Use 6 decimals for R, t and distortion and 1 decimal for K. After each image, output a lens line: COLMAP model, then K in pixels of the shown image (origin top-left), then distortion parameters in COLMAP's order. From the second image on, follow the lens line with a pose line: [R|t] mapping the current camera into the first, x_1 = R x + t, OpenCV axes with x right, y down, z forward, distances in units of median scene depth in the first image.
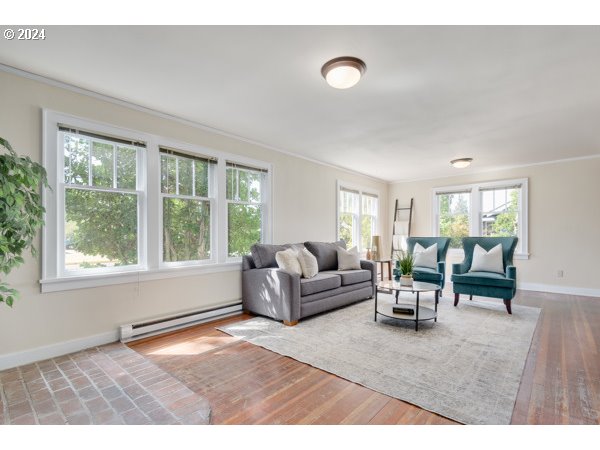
lens RADIAL K [[284.0, 0, 303.7], [0, 284.0, 235.6], [0, 0, 1]] dist [-0.001240, -0.000296]
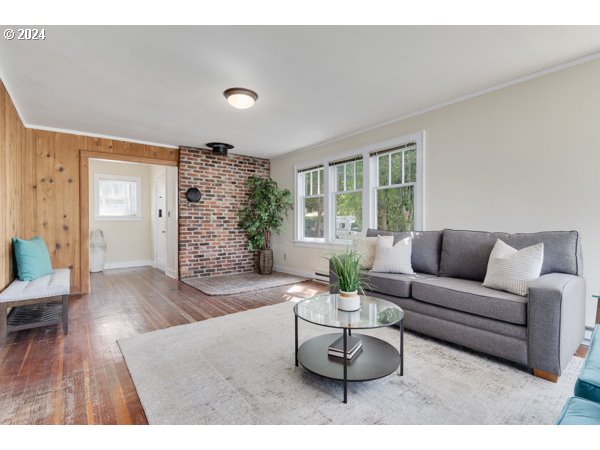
lens RADIAL K [[294.6, 0, 309.1], [0, 294.6, 224.2], [0, 0, 1]] dist [-0.000816, -0.000141]
pose [[-0.164676, 0.010184, -0.986295, 0.798019], [0.002022, 0.999948, 0.009987, 0.002268], [0.986346, -0.000350, -0.164688, 0.854256]]
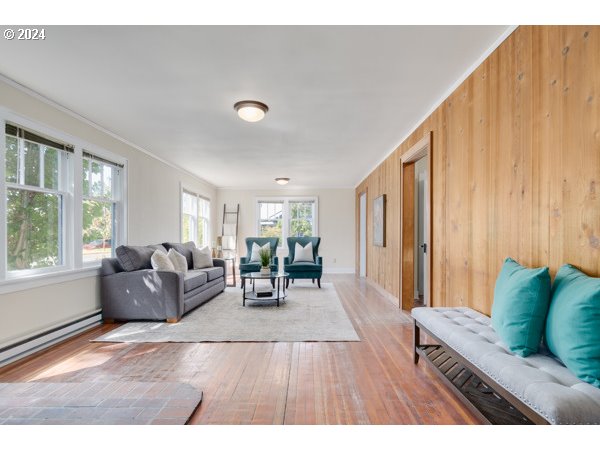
lens RADIAL K [[284.0, 0, 303.7], [0, 284.0, 235.6], [0, 0, 1]] dist [-0.001240, -0.000296]
pose [[0.759287, -0.000274, 0.650756, -0.290804], [0.002588, 0.999993, -0.002599, 0.000905], [-0.650750, 0.003658, 0.759283, -0.081645]]
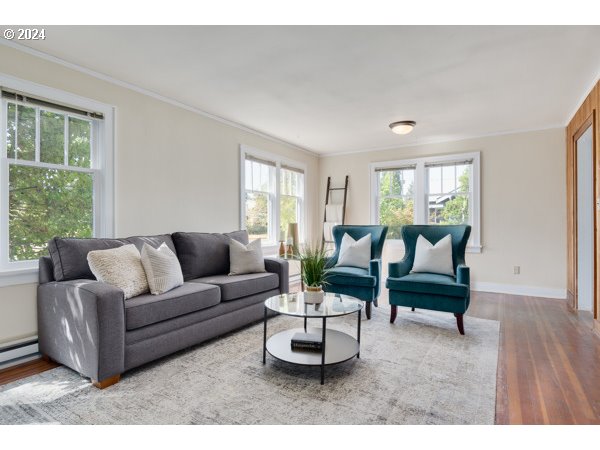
lens RADIAL K [[323.5, 0, 300.0], [0, 323.5, 218.4], [0, 0, 1]] dist [-0.003719, -0.001641]
pose [[0.984995, 0.004579, 0.172522, 0.173951], [-0.002235, 0.999903, -0.013781, -0.000117], [-0.172568, 0.013189, 0.984909, 0.251268]]
